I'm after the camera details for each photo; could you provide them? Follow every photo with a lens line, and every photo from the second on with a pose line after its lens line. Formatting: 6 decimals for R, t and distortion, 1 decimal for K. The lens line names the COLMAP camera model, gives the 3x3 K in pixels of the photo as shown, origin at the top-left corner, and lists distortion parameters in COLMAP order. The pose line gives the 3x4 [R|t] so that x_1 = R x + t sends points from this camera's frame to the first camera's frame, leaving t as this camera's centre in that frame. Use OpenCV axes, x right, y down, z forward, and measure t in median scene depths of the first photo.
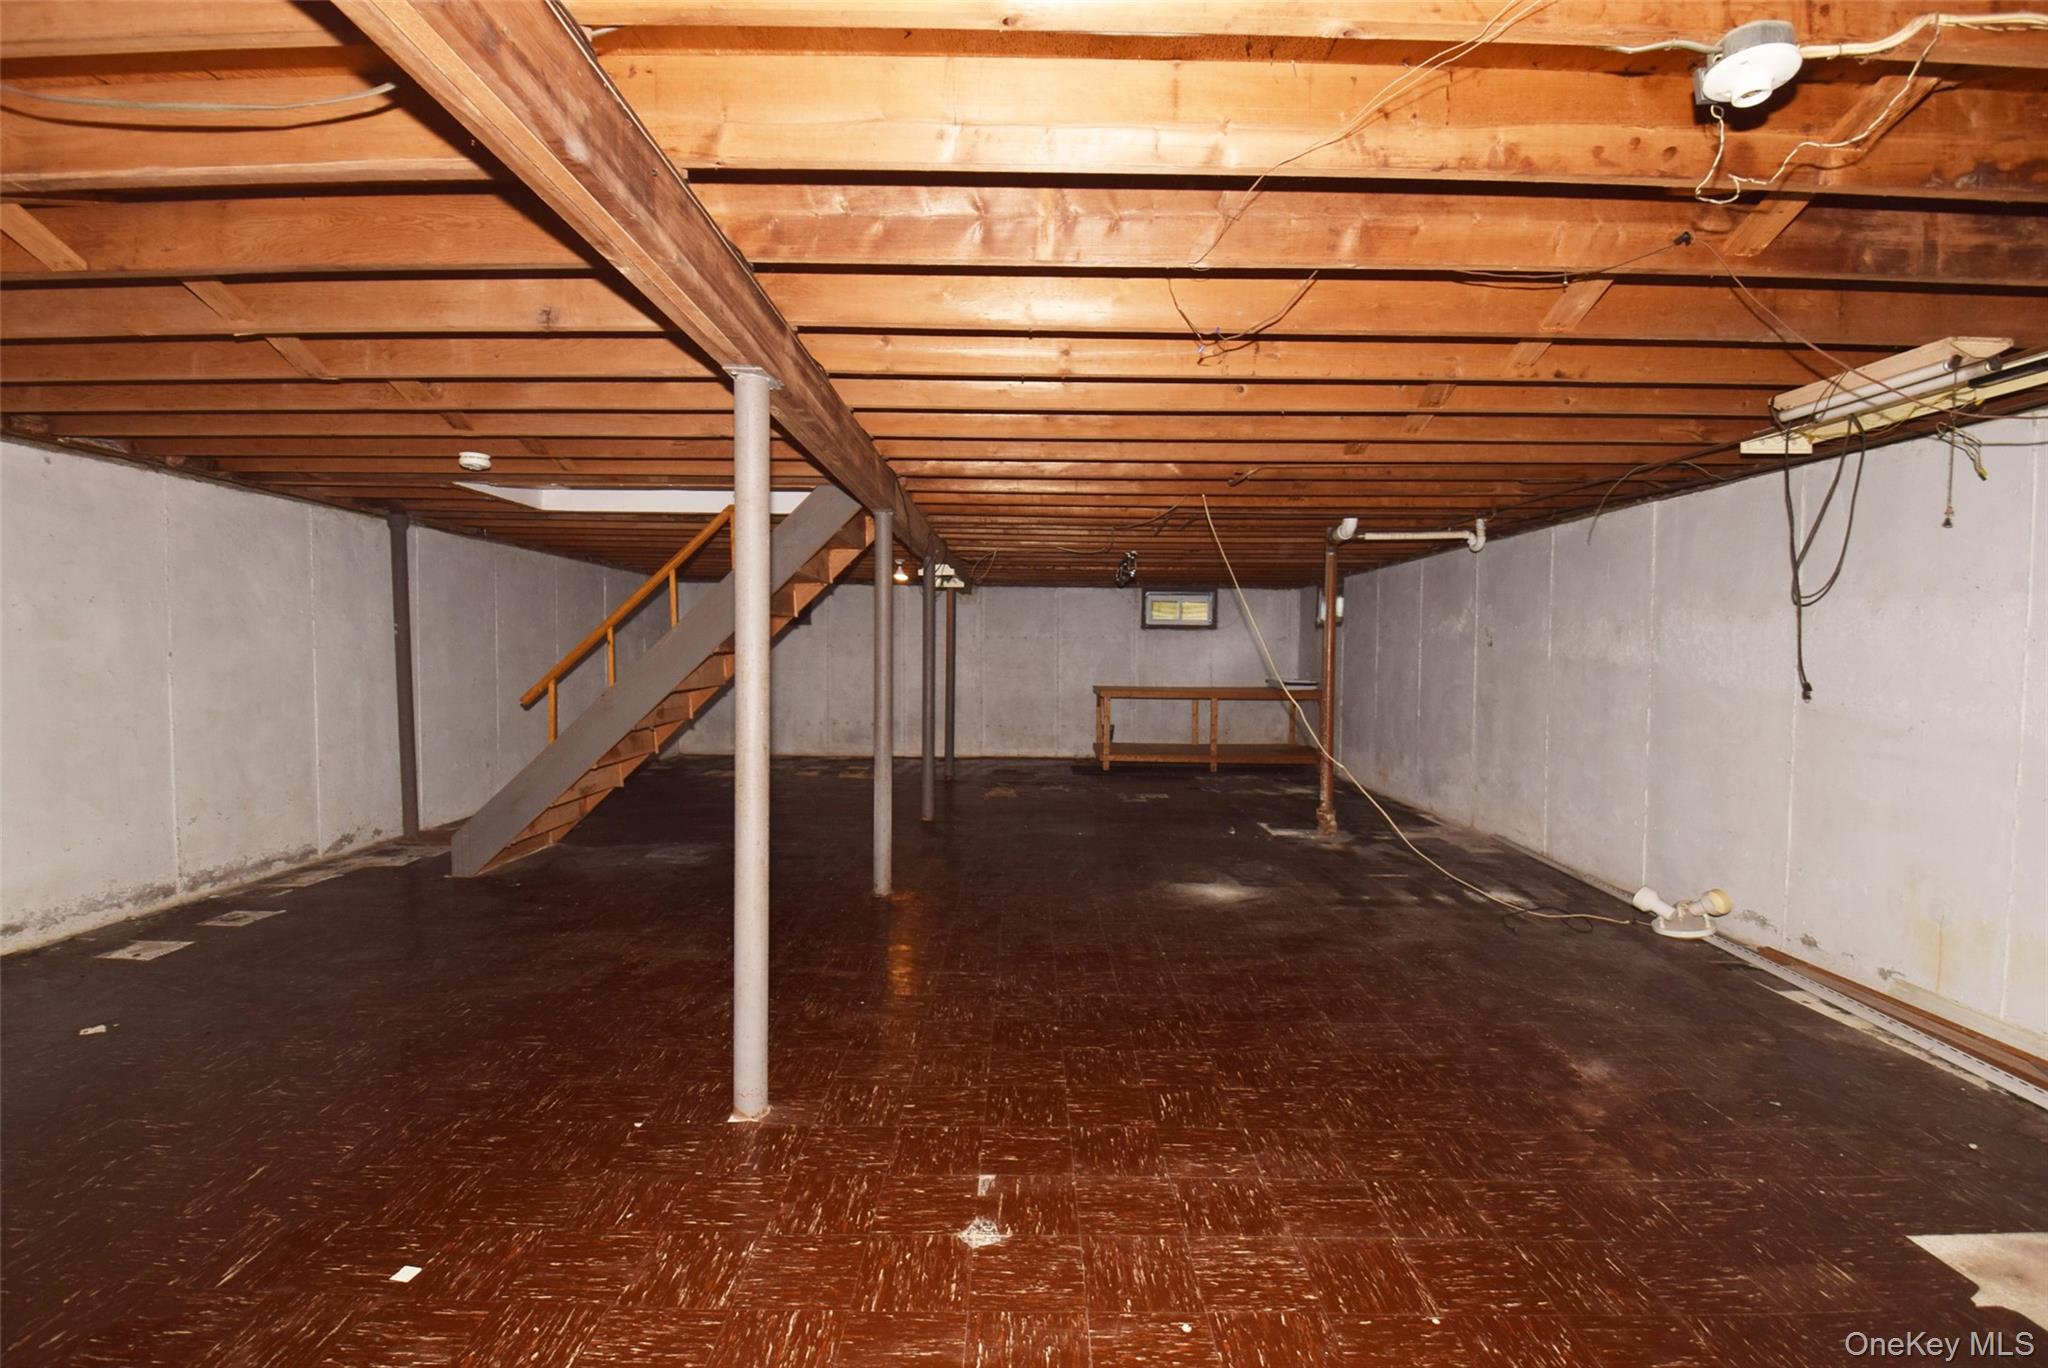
lens RADIAL K [[905.8, 0, 1032.1], [0, 905.8, 702.4], [0, 0, 1]] dist [0.004012, -0.018997]
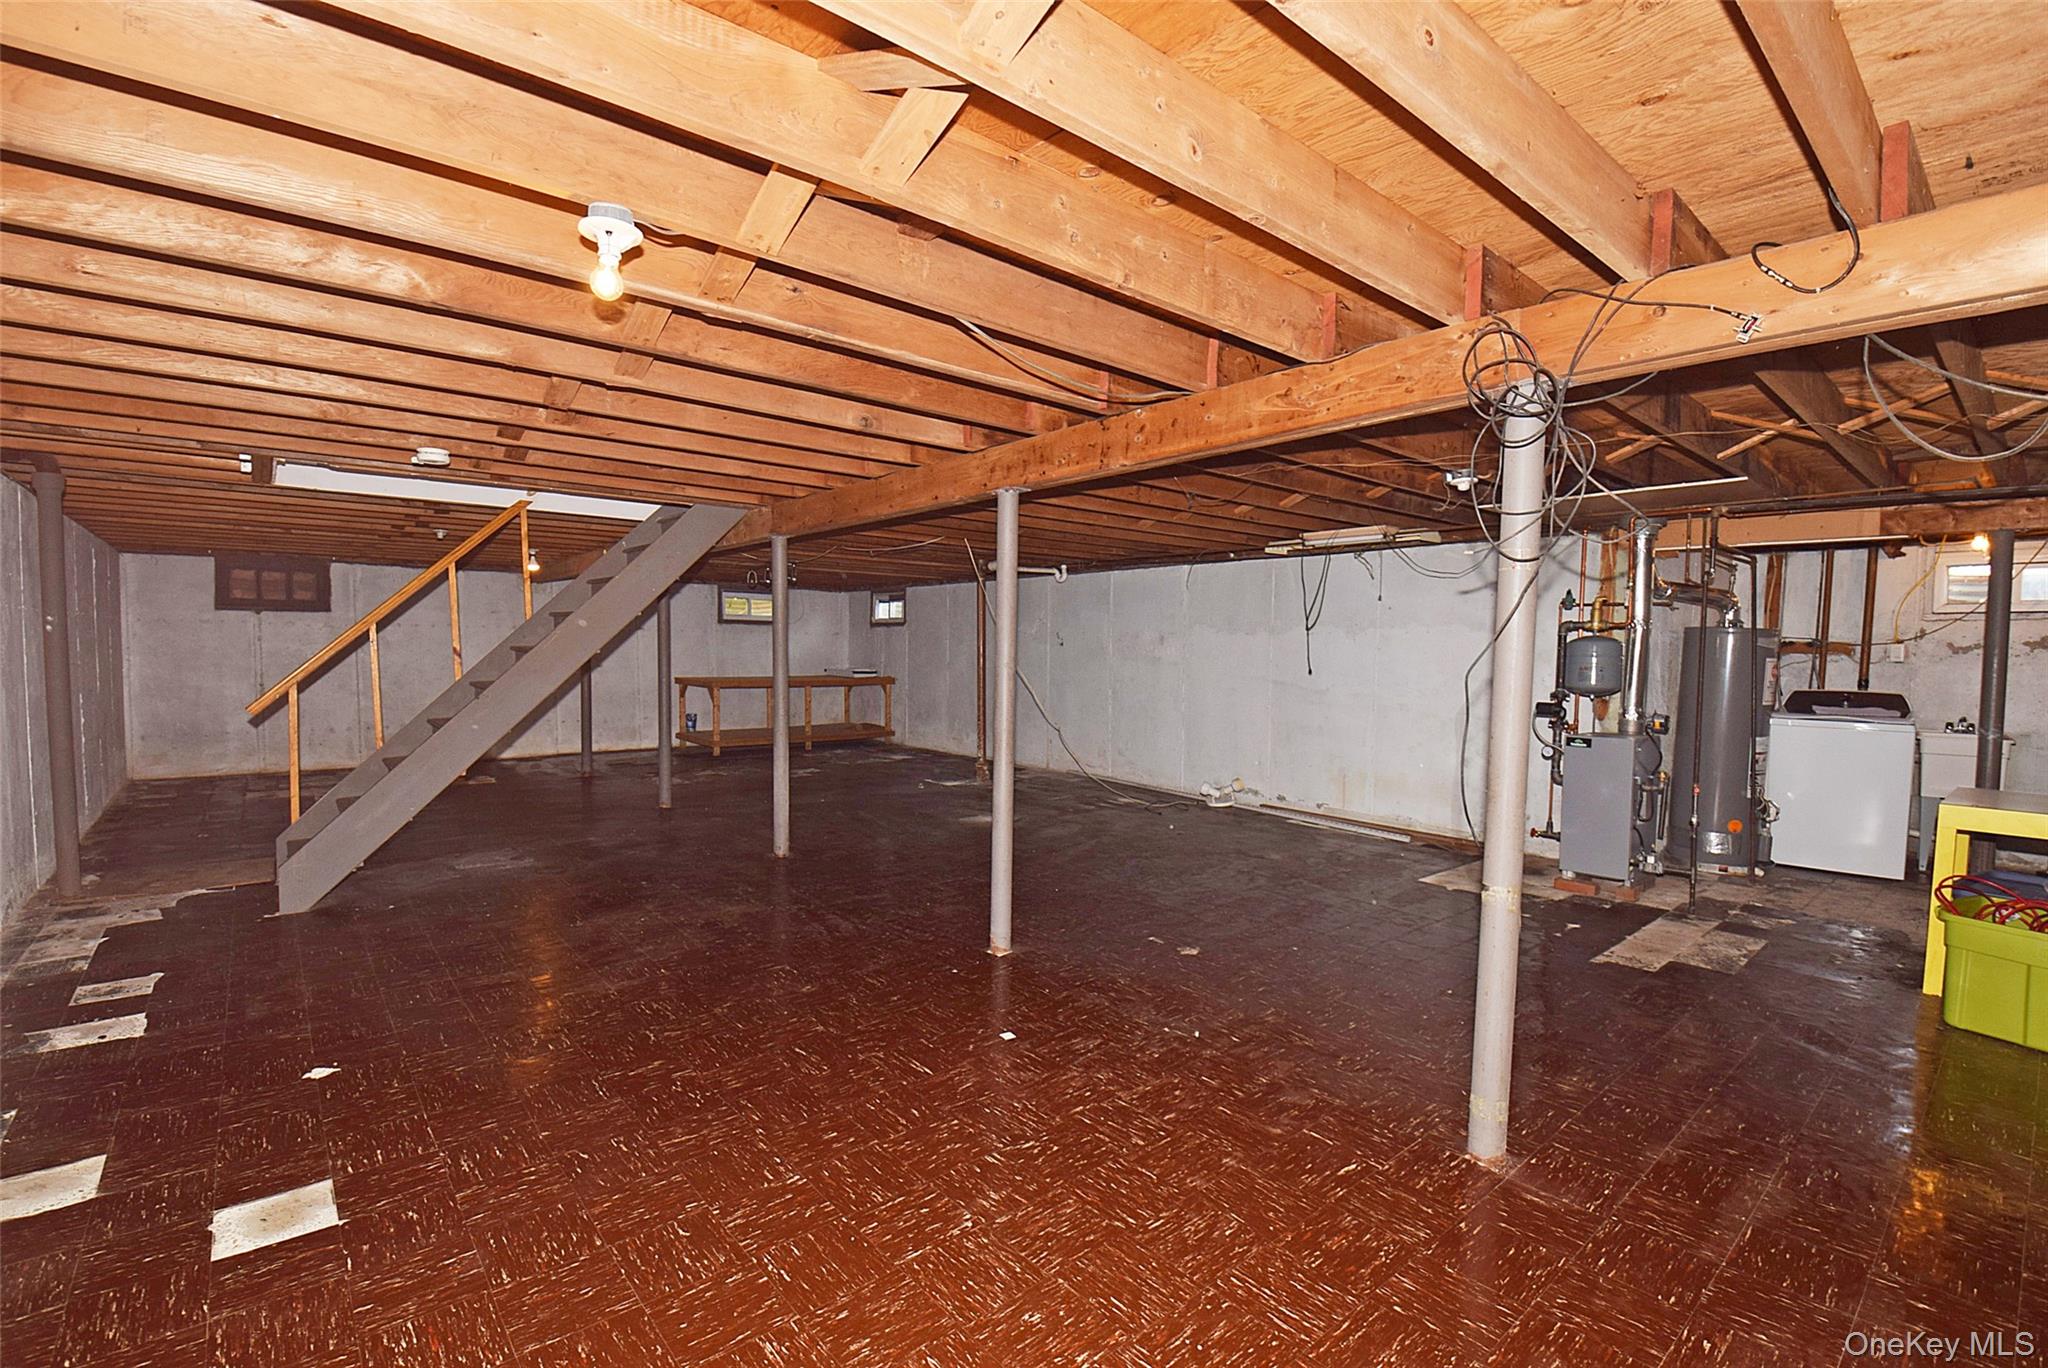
lens RADIAL K [[905.8, 0, 1032.1], [0, 905.8, 702.4], [0, 0, 1]] dist [0.004012, -0.018997]
pose [[0.752987, -0.039190, 0.656868, -0.775303], [0.028667, 0.999231, 0.026755, -0.013852], [-0.657411, -0.001316, 0.753531, -0.138433]]
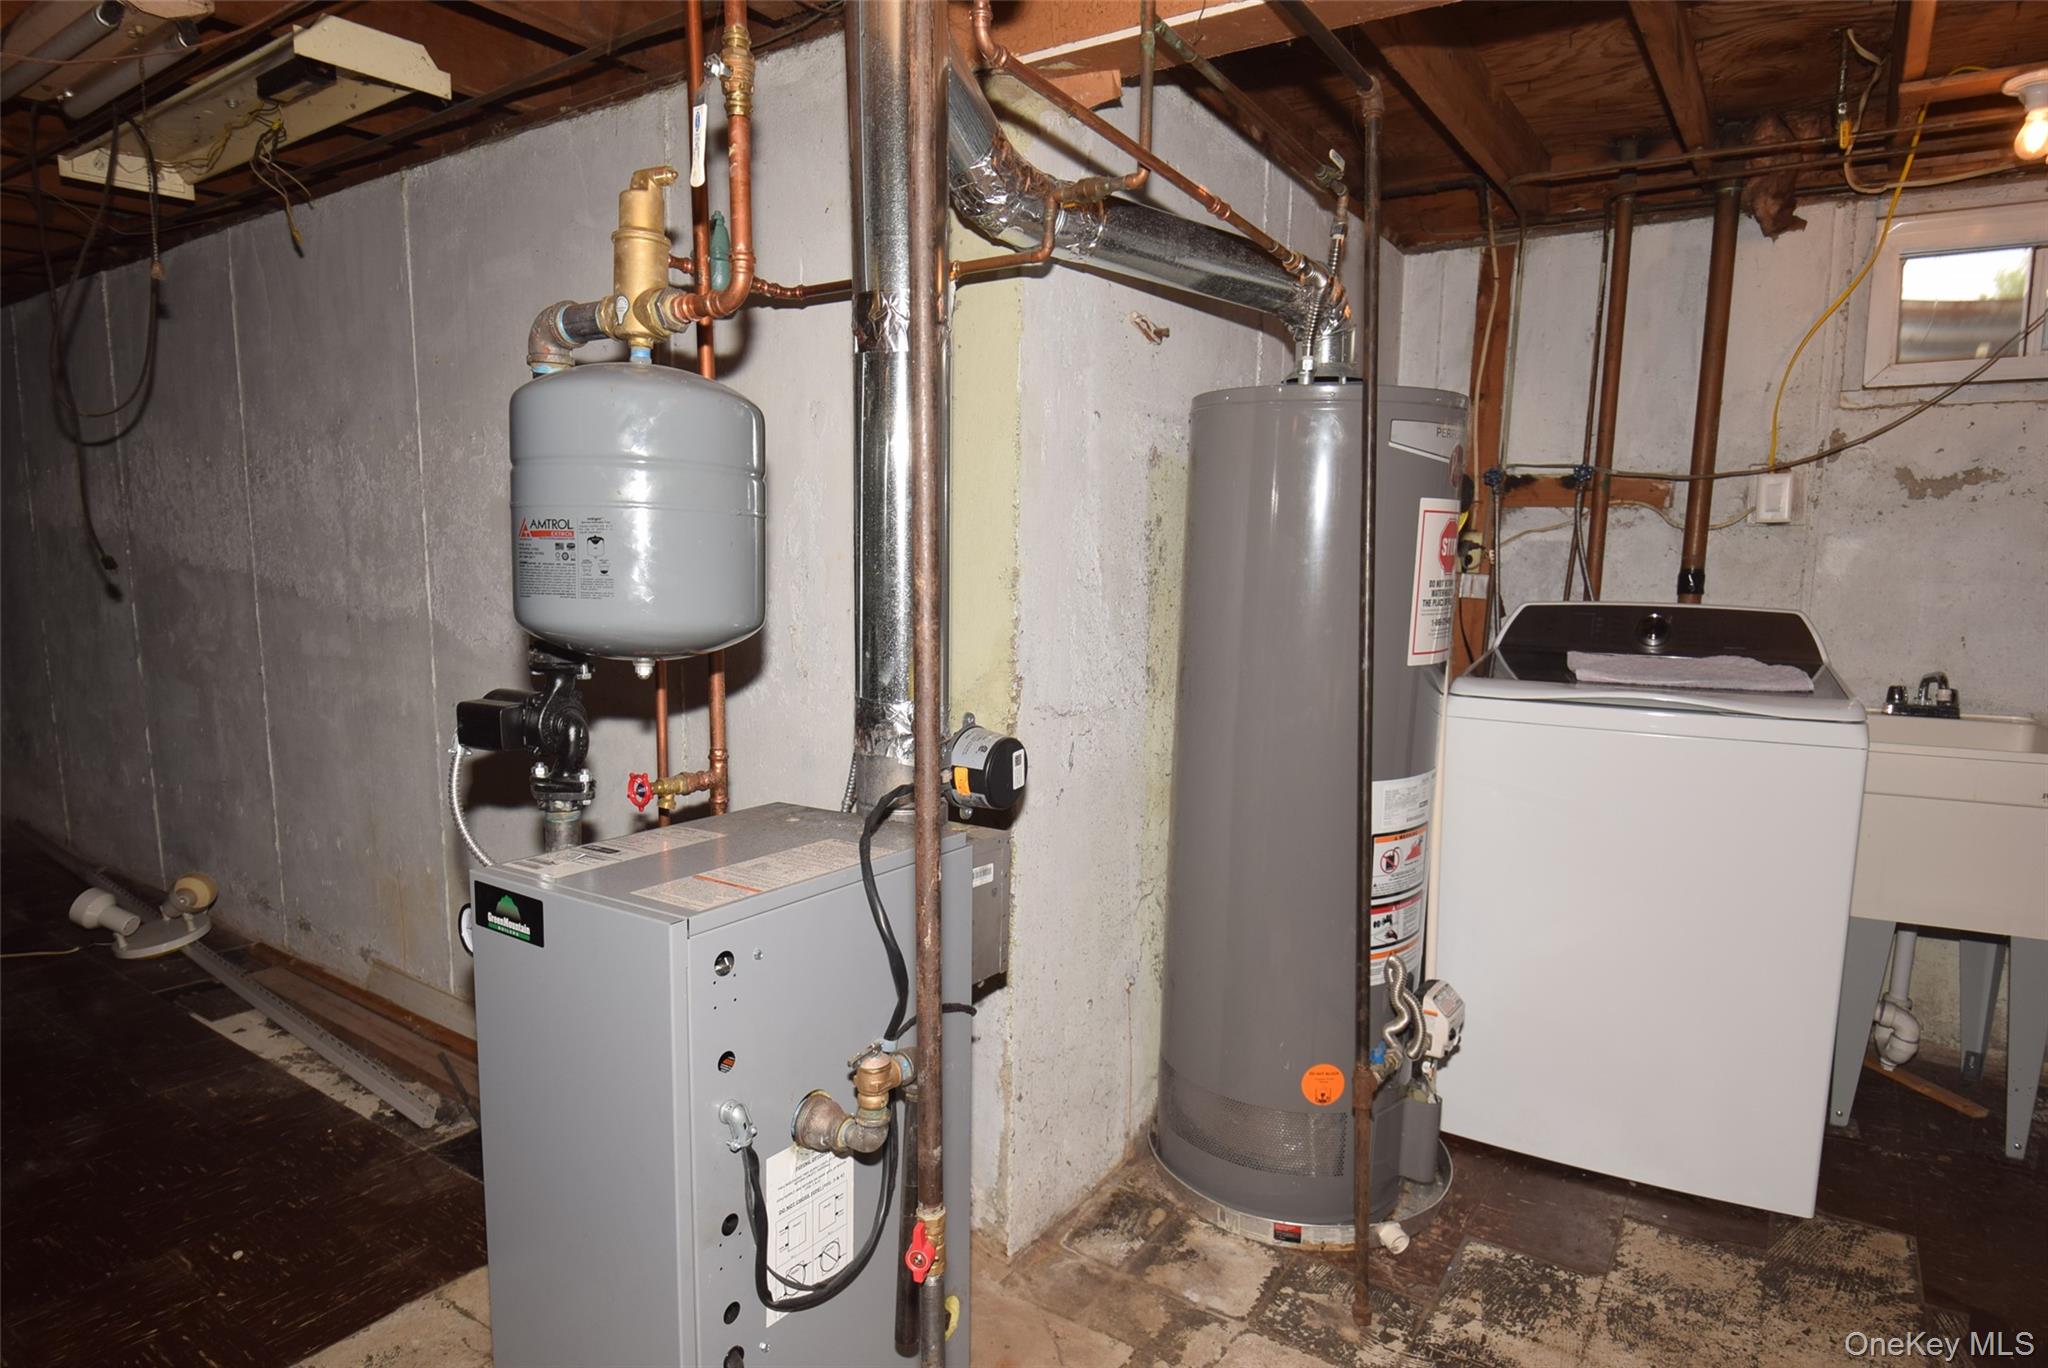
lens RADIAL K [[1177.1, 0, 1018.2], [0, 1177.1, 717.4], [0, 0, 1]] dist [0.028597, -0.045142]
pose [[0.549995, -0.123423, 0.825998, 0.426971], [0.038745, 0.991726, 0.122388, 0.011577], [-0.834269, -0.035309, 0.550226, 0.021423]]
